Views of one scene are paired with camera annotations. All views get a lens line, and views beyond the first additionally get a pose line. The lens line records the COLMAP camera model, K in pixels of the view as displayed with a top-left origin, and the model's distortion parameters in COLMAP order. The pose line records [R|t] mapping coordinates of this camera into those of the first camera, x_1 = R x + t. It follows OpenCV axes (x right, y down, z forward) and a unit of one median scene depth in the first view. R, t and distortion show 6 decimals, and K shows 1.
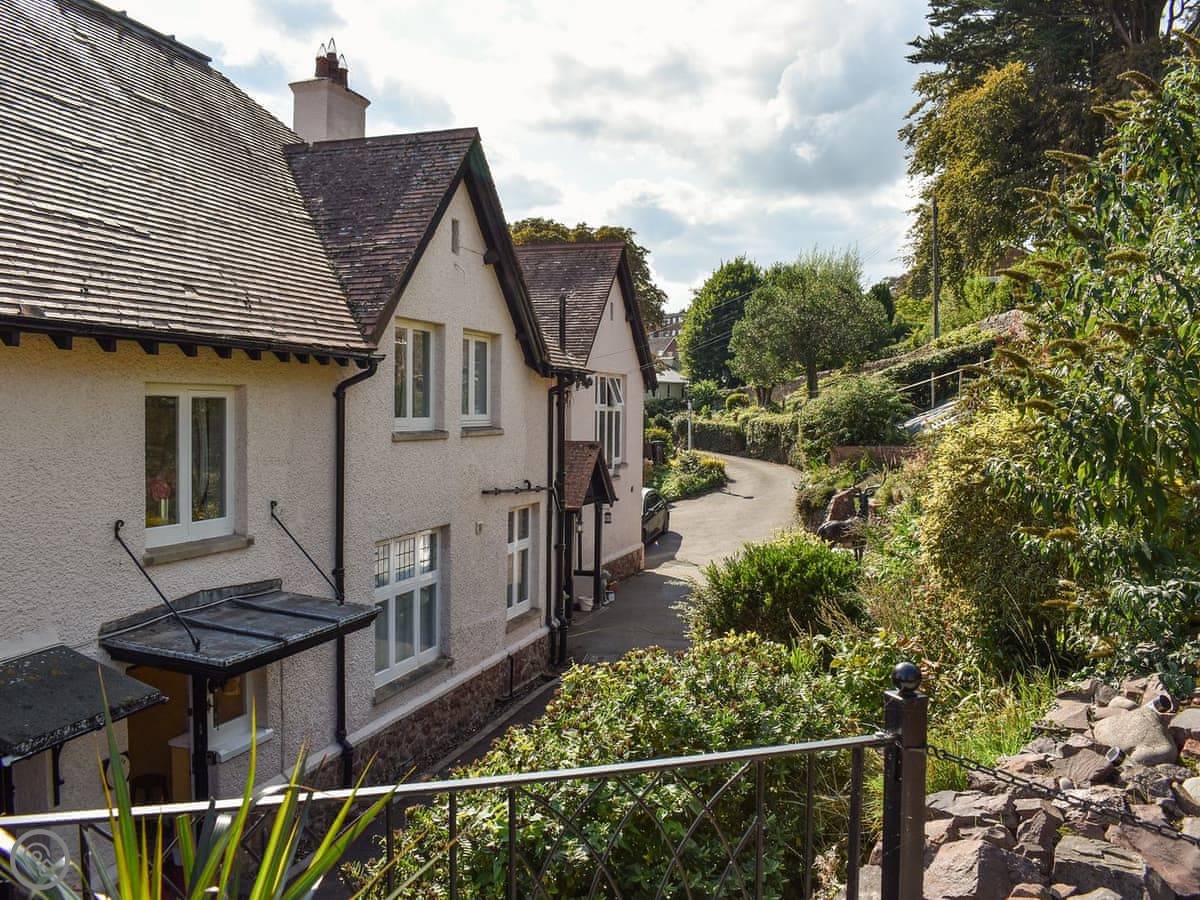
lens RADIAL K [[1077.6, 0, 598.4], [0, 1077.6, 454.6], [0, 0, 1]] dist [-0.097886, 0.017455]
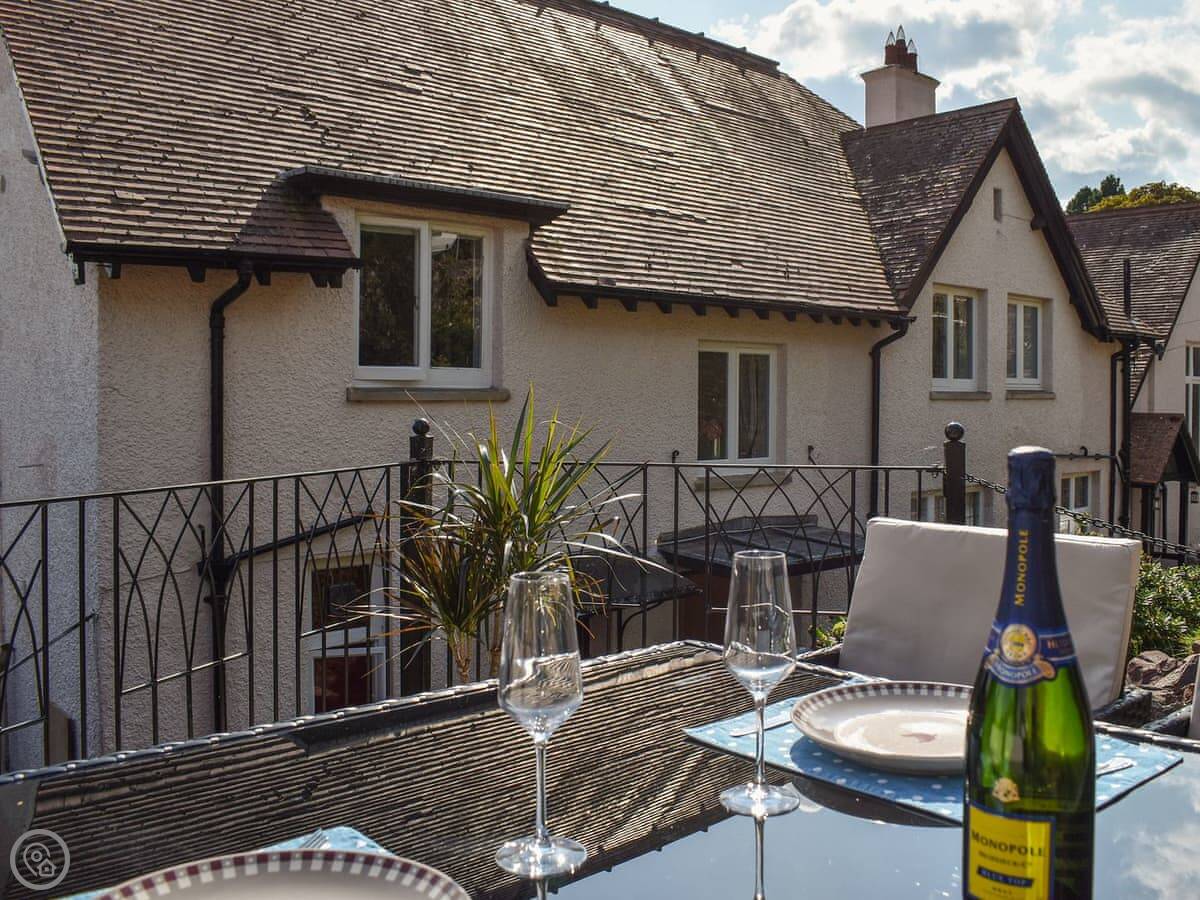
lens RADIAL K [[1077.6, 0, 601.0], [0, 1077.6, 444.0], [0, 0, 1]] dist [-0.097886, 0.017455]
pose [[0.852383, 0.022200, -0.522446, 0.092672], [-0.019871, 0.999752, 0.010062, 0.030029], [0.522540, 0.001805, 0.852613, -0.088249]]
